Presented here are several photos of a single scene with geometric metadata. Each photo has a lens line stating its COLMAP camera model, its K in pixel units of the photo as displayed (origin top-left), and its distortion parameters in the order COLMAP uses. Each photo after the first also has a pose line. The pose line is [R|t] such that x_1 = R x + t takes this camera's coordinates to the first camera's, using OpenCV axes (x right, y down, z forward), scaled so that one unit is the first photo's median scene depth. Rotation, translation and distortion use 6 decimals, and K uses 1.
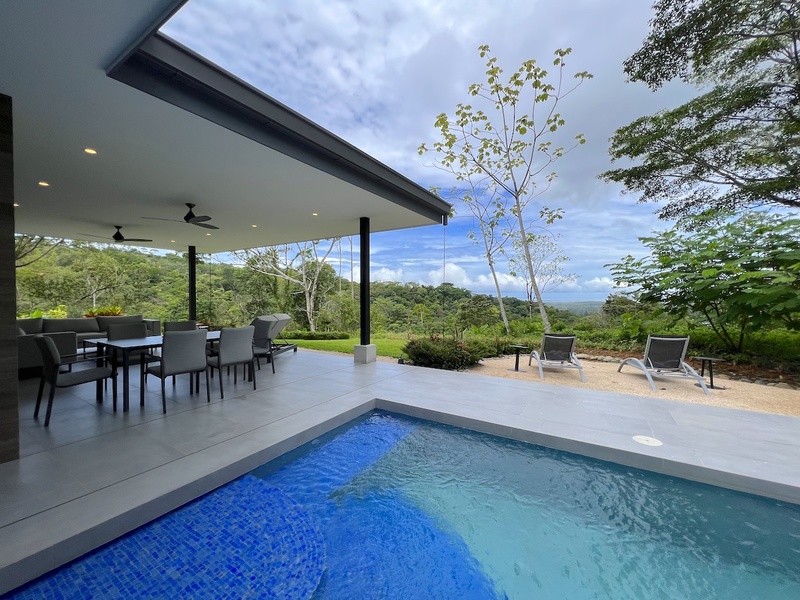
lens RADIAL K [[321.0, 0, 403.1], [0, 321.0, 297.9], [0, 0, 1]] dist [-0.001870, 0.000698]
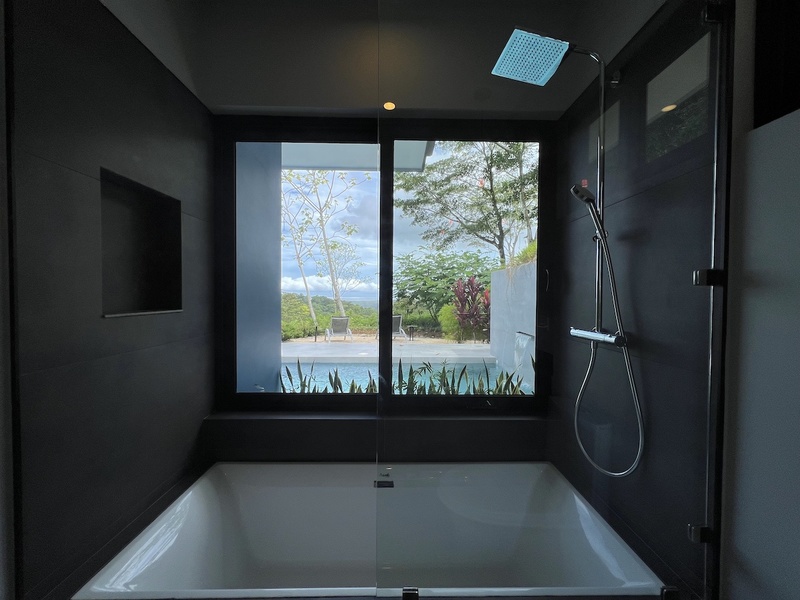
lens RADIAL K [[321.0, 0, 402.3], [0, 321.0, 299.6], [0, 0, 1]] dist [-0.001870, 0.000698]
pose [[0.841290, -0.003243, 0.540575, -0.027301], [-0.001739, 0.999961, 0.008706, 0.002364], [-0.540581, -0.008265, 0.841251, -0.125851]]
